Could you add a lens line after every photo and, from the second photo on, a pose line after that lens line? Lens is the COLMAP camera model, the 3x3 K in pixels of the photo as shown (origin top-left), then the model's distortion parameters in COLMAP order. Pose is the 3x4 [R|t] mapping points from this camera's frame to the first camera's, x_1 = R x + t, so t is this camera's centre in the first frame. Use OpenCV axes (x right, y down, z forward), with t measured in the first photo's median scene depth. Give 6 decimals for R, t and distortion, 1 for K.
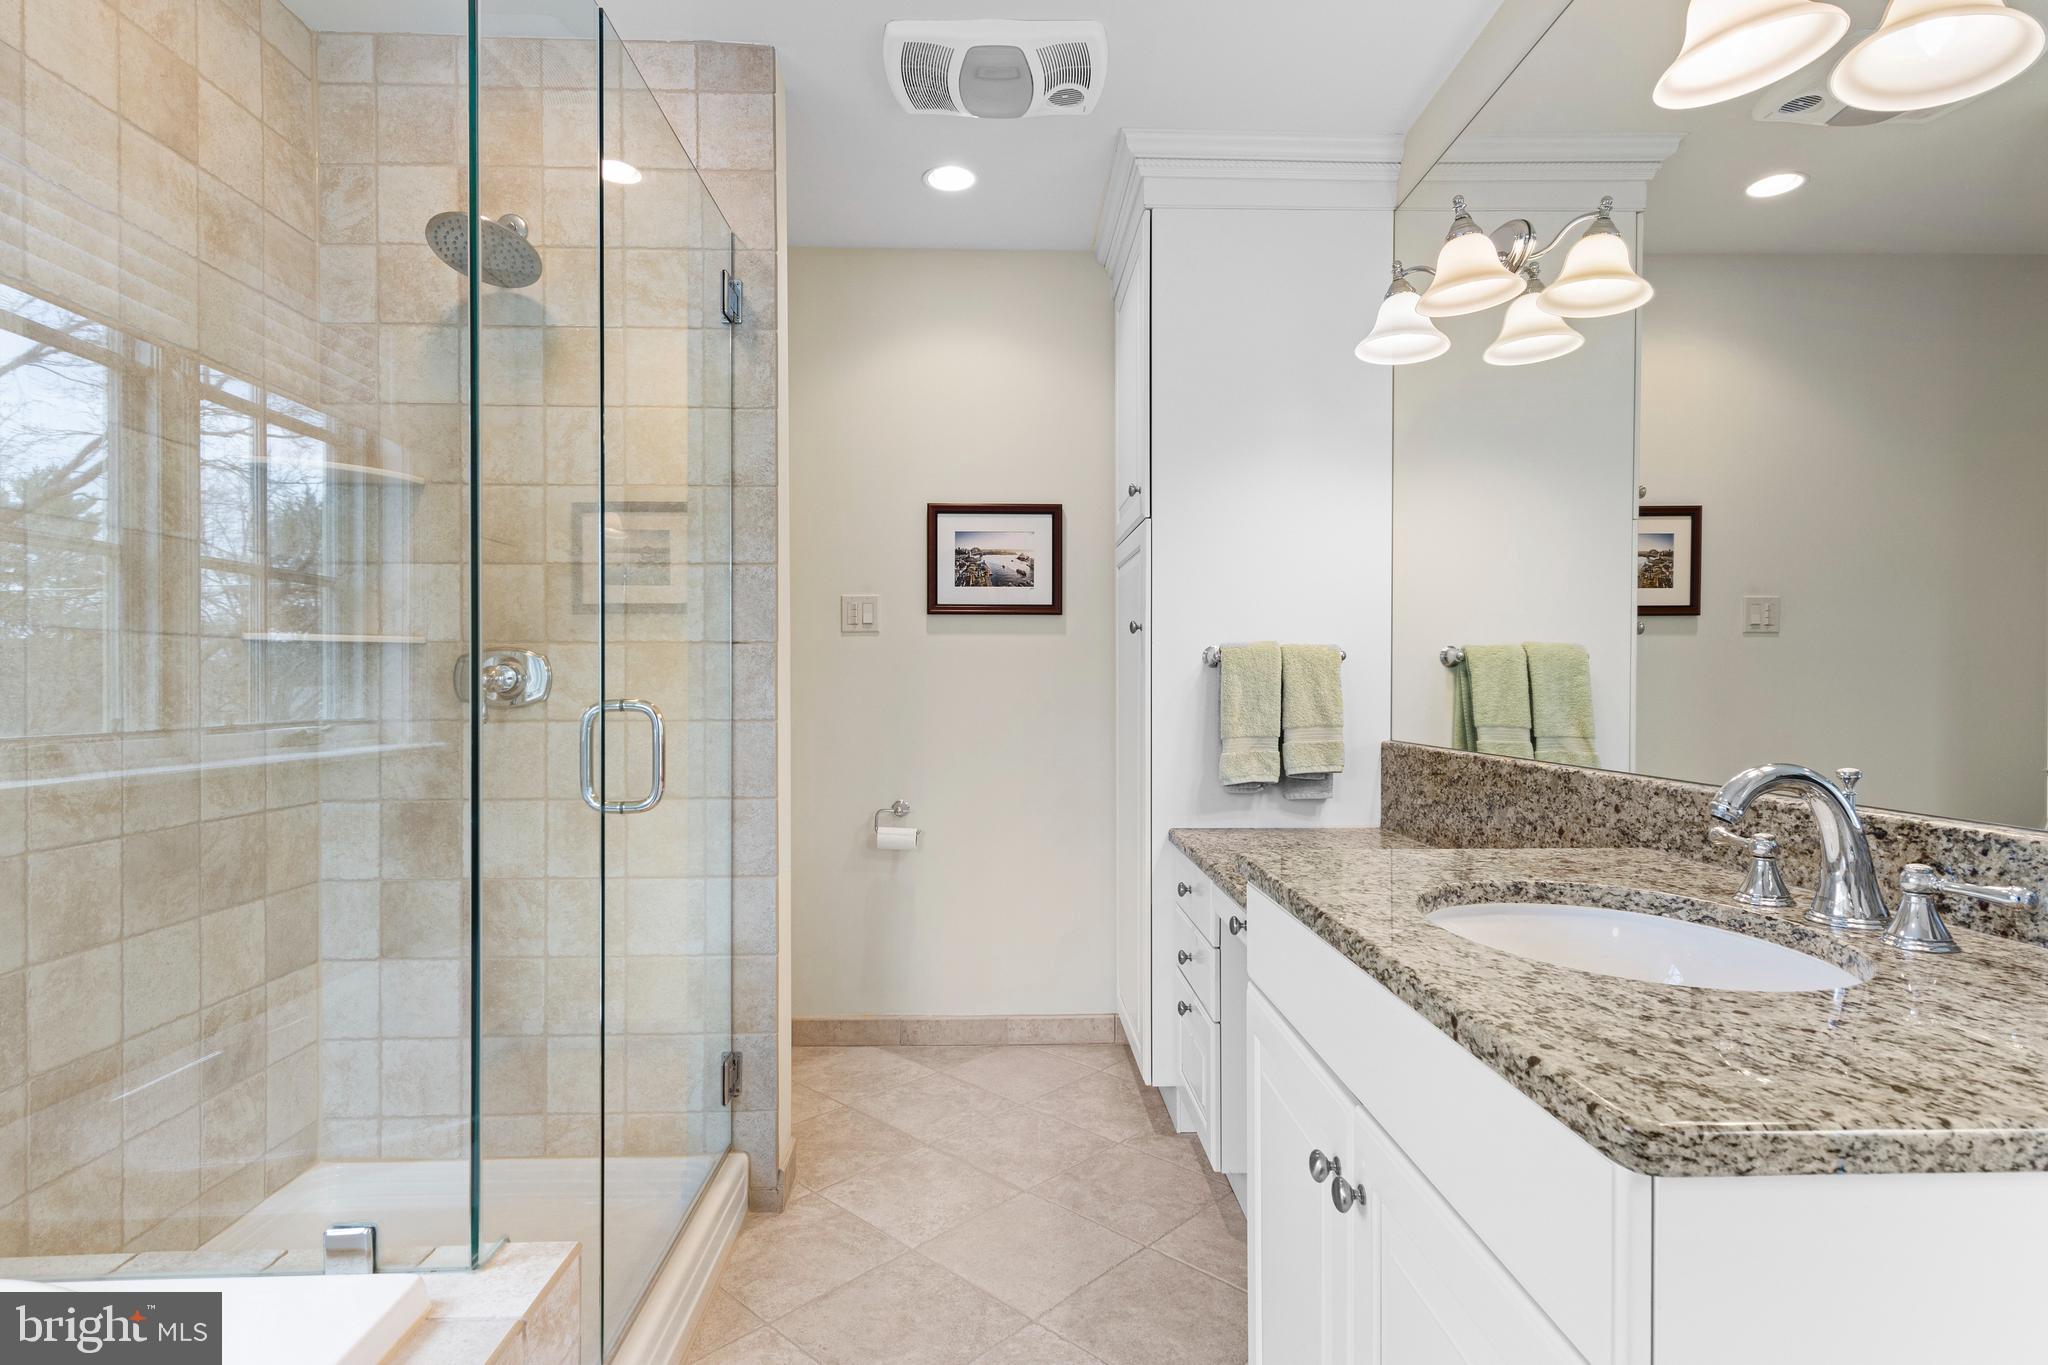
lens RADIAL K [[1050.1, 0, 1026.6], [0, 1050.1, 684.6], [0, 0, 1]] dist [0.011192, -0.004125]
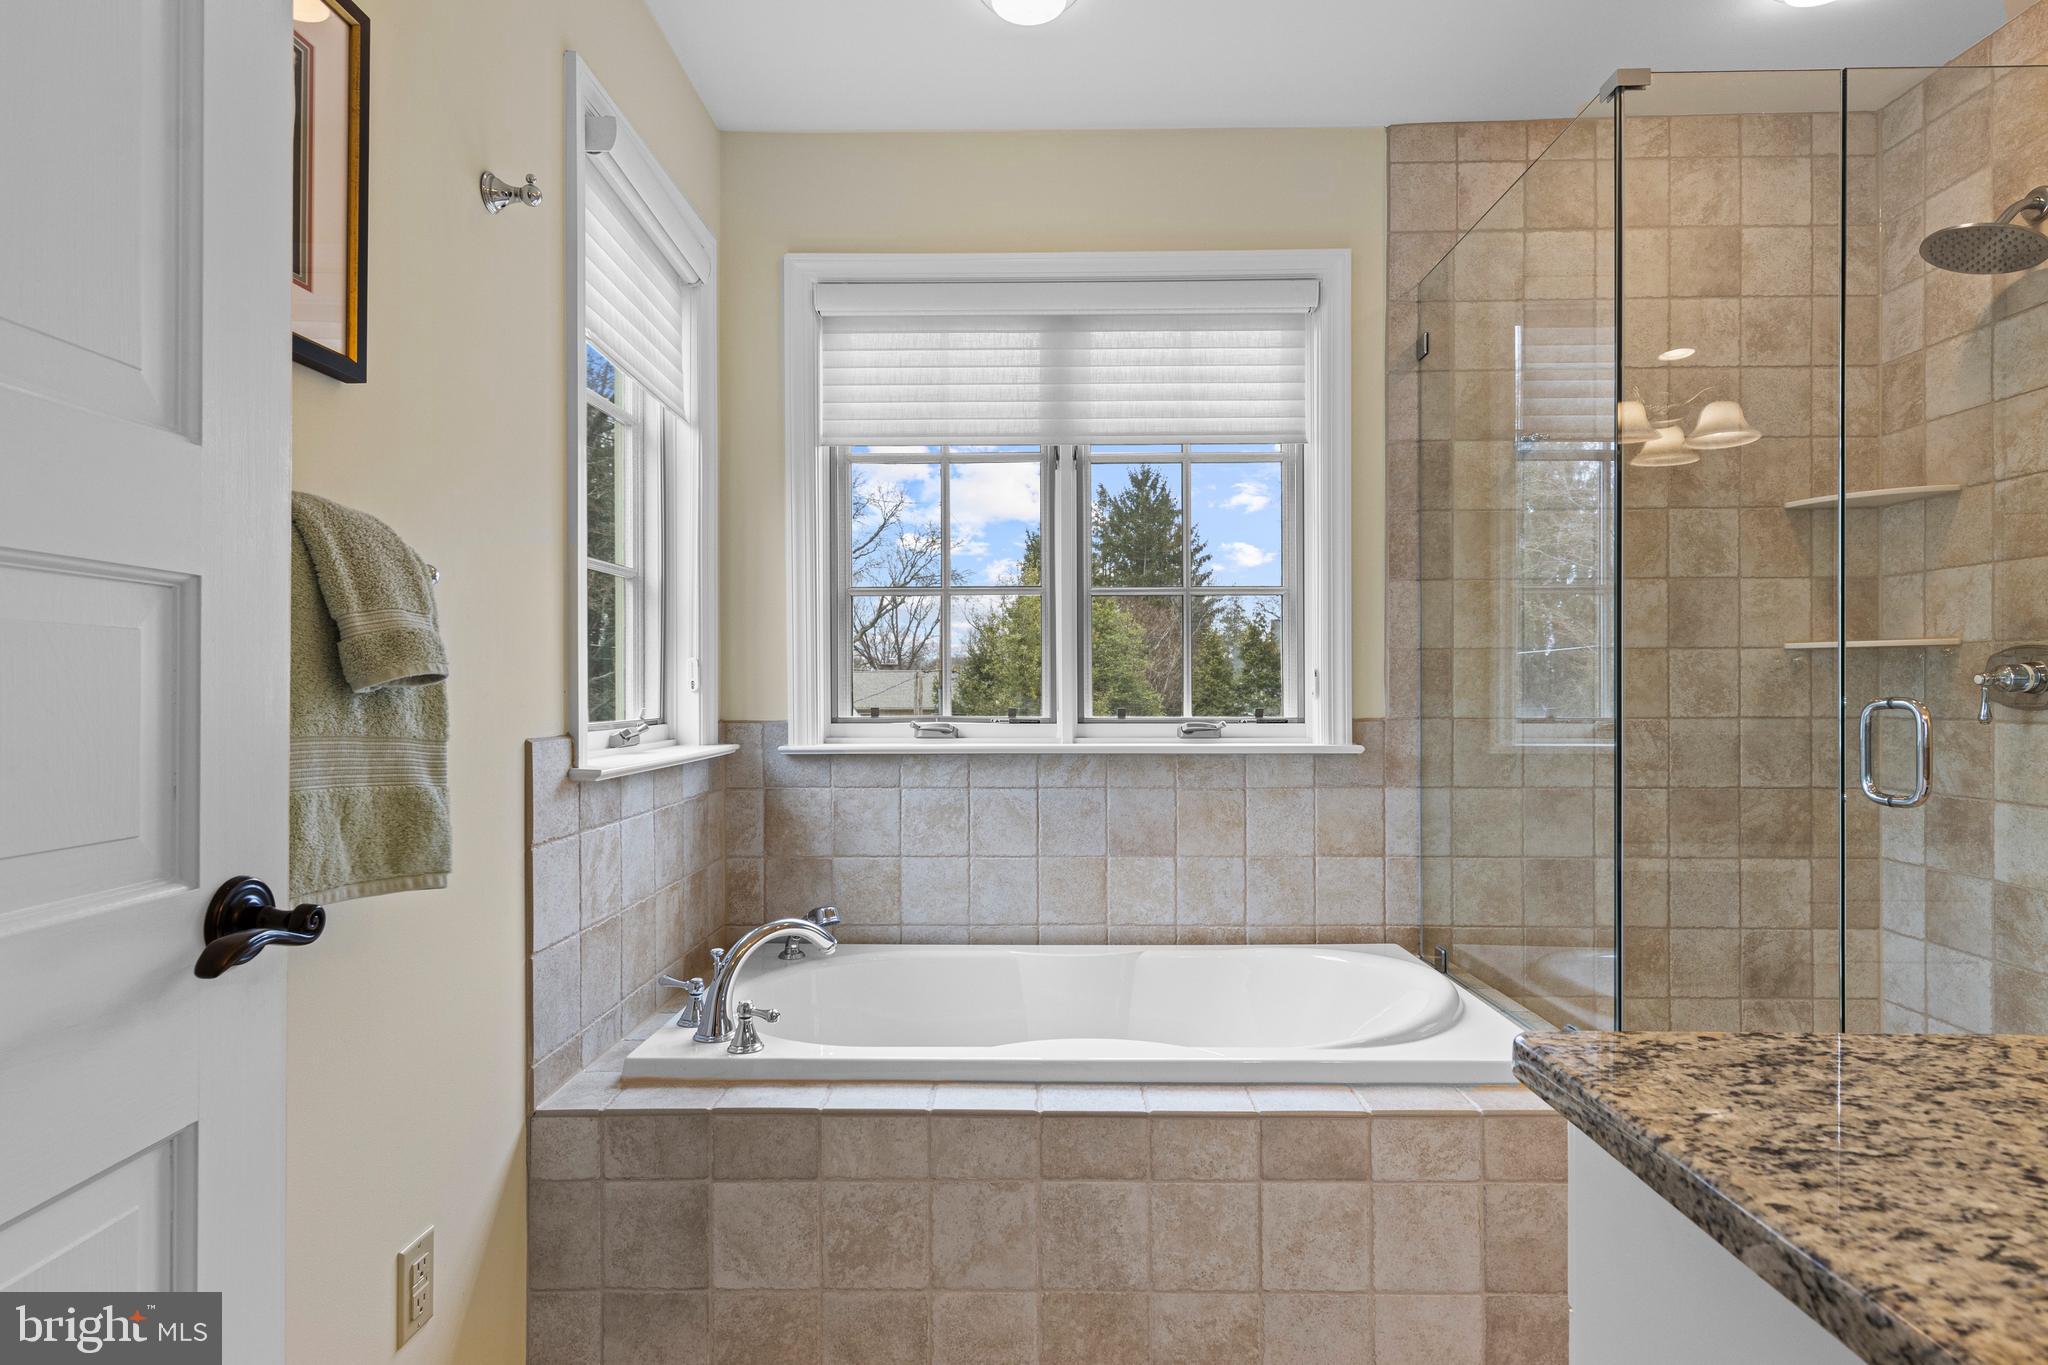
lens RADIAL K [[1050.1, 0, 1019.0], [0, 1050.1, 684.8], [0, 0, 1]] dist [0.011192, -0.004125]
pose [[-0.047703, -0.002118, -0.998859, 1.331514], [-0.001600, 0.999997, -0.002044, 0.010183], [0.998860, 0.001501, -0.047706, 0.345777]]
